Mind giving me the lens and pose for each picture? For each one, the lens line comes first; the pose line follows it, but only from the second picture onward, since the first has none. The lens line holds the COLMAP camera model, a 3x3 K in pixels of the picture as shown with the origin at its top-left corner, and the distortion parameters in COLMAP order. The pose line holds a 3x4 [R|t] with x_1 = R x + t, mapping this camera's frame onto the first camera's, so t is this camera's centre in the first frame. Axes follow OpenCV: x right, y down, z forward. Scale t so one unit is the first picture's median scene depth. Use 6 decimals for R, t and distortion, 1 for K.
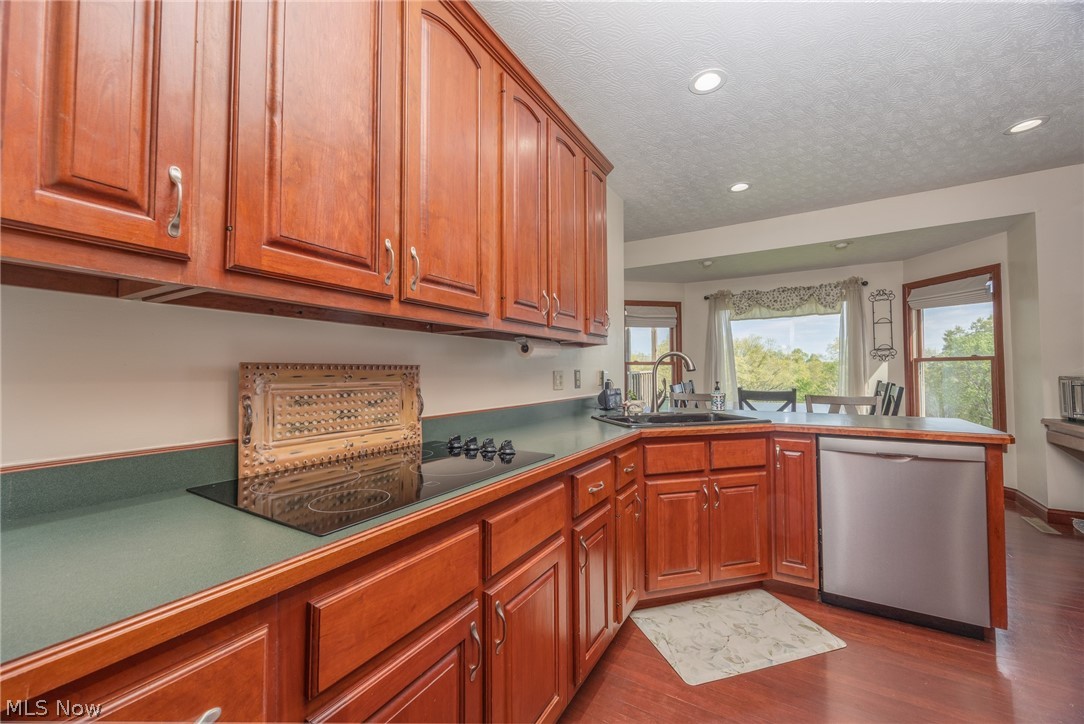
lens RADIAL K [[416.6, 0, 538.8], [0, 416.6, 358.6], [0, 0, 1]] dist [0.000315, -0.000019]
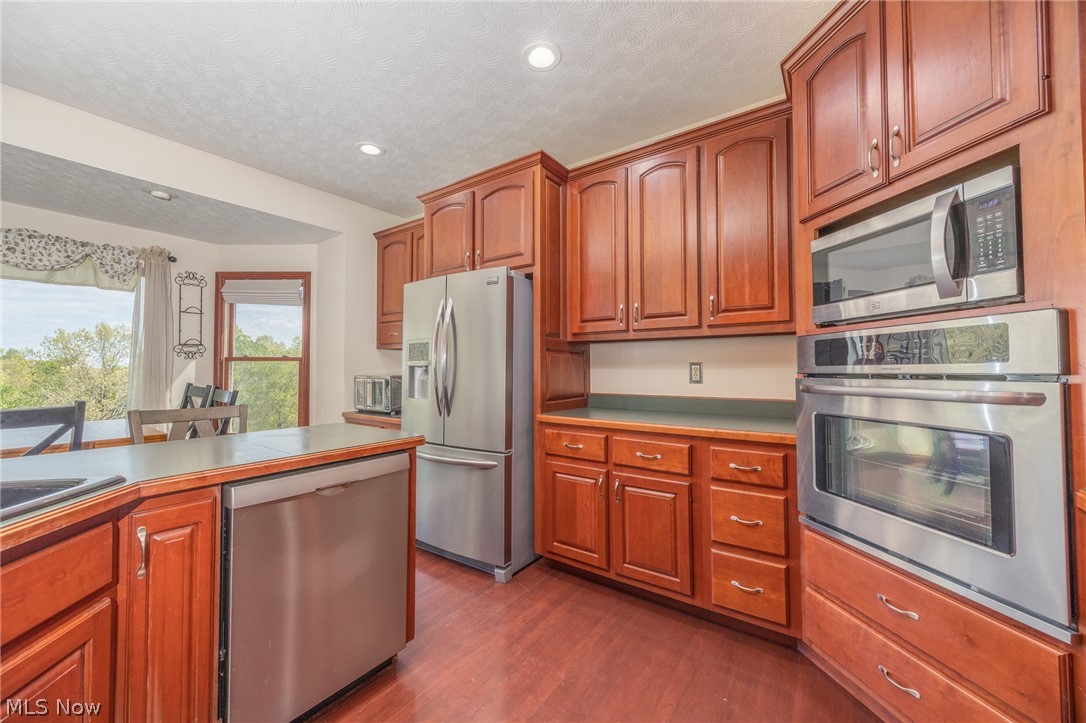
lens RADIAL K [[417.4, 0, 539.8], [0, 417.4, 358.1], [0, 0, 1]] dist [0.000315, -0.000019]
pose [[0.078288, 0.033092, 0.996381, 0.078977], [-0.028616, 0.999112, -0.030934, 0.011197], [-0.996520, -0.026091, 0.079166, 0.308000]]
